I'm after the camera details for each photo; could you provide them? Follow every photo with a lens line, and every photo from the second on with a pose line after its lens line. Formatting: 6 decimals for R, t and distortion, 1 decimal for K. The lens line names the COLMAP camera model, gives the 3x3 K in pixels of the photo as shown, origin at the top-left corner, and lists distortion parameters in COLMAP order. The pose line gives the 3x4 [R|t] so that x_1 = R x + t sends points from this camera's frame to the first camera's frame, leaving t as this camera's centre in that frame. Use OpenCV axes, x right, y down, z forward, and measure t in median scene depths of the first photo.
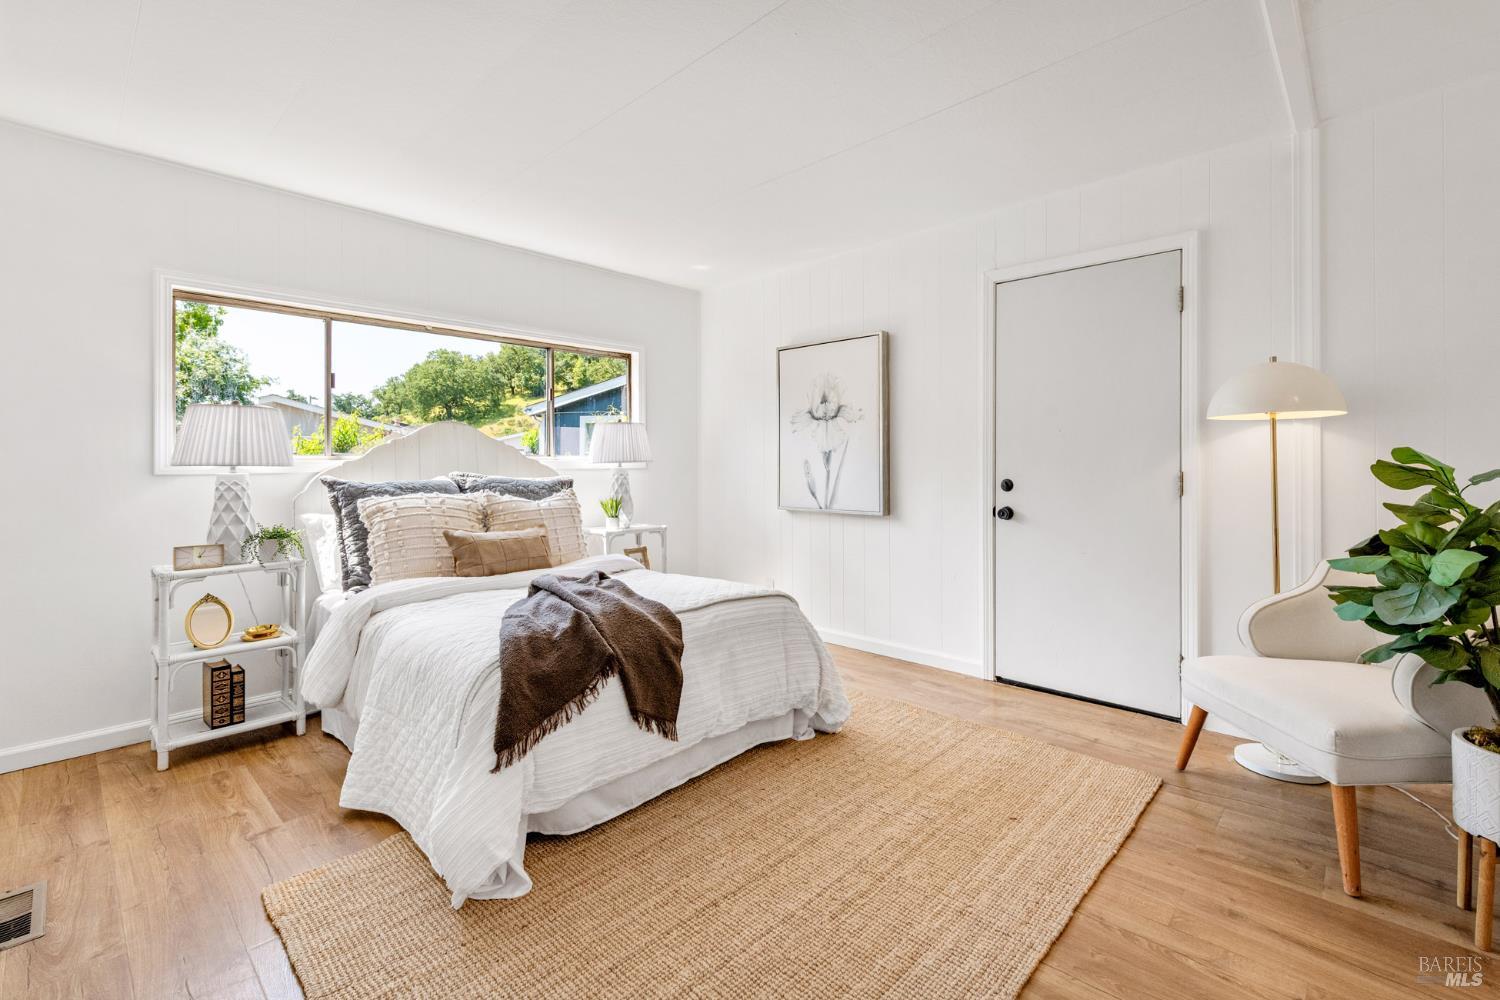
lens RADIAL K [[664.4, 0, 763.1], [0, 664.4, 459.2], [0, 0, 1]] dist [0.011683, -0.004453]
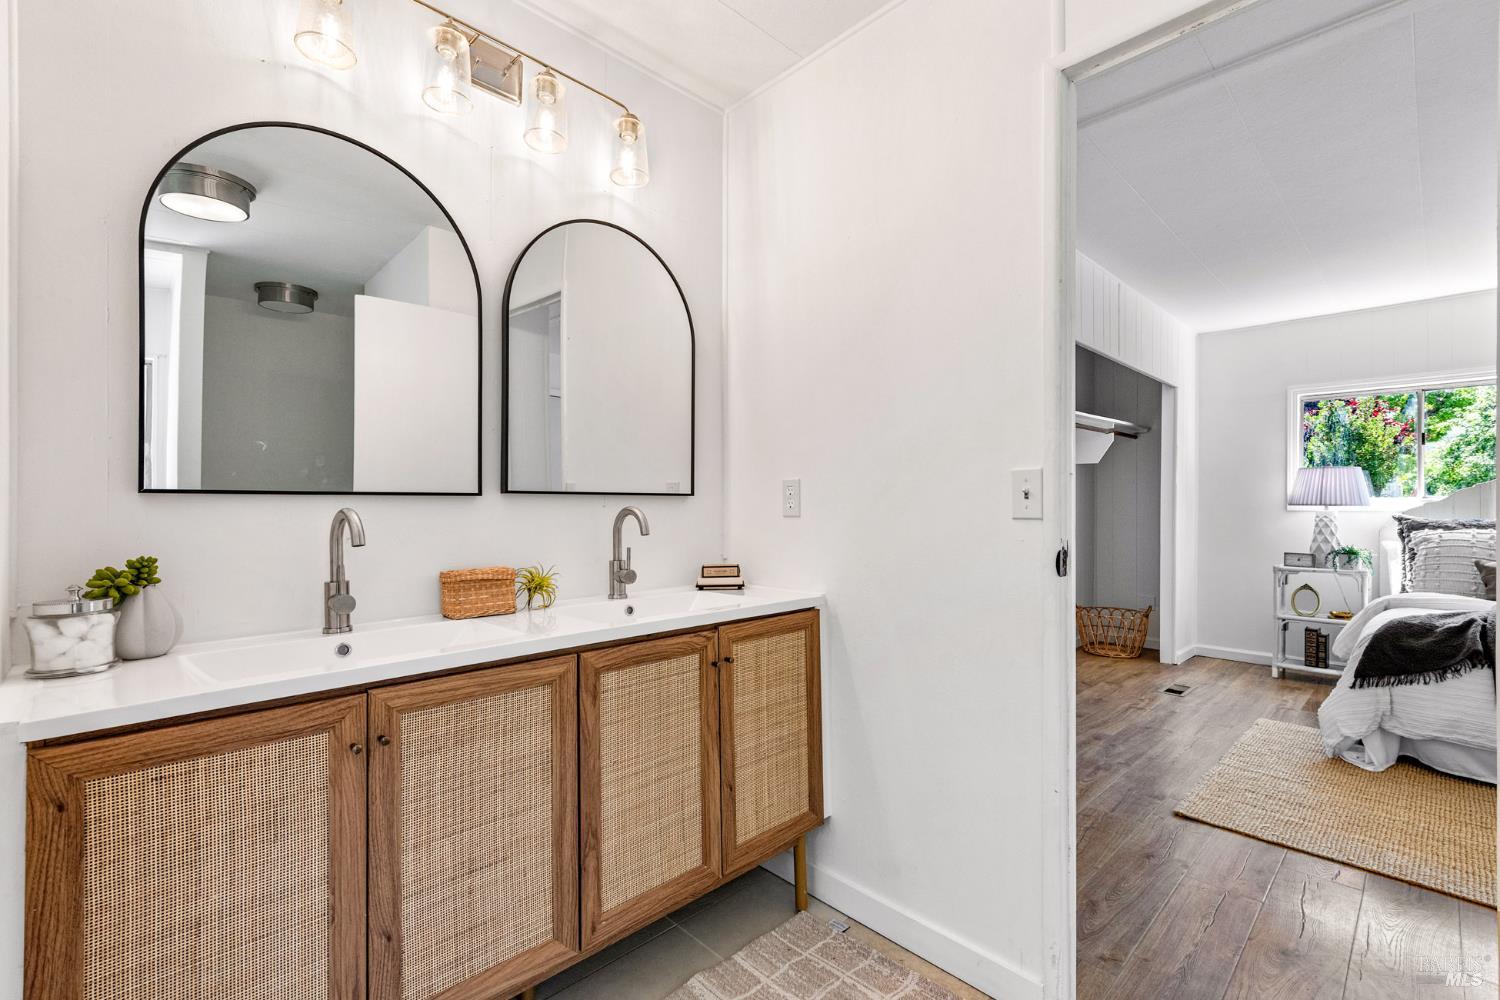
lens RADIAL K [[664.4, 0, 747.6], [0, 664.4, 509.5], [0, 0, 1]] dist [0.011683, -0.004453]
pose [[-0.048200, 0.012799, -0.998756, 0.838778], [0.005776, 0.999905, 0.012535, -0.007834], [0.998821, -0.005165, -0.048269, -0.273503]]
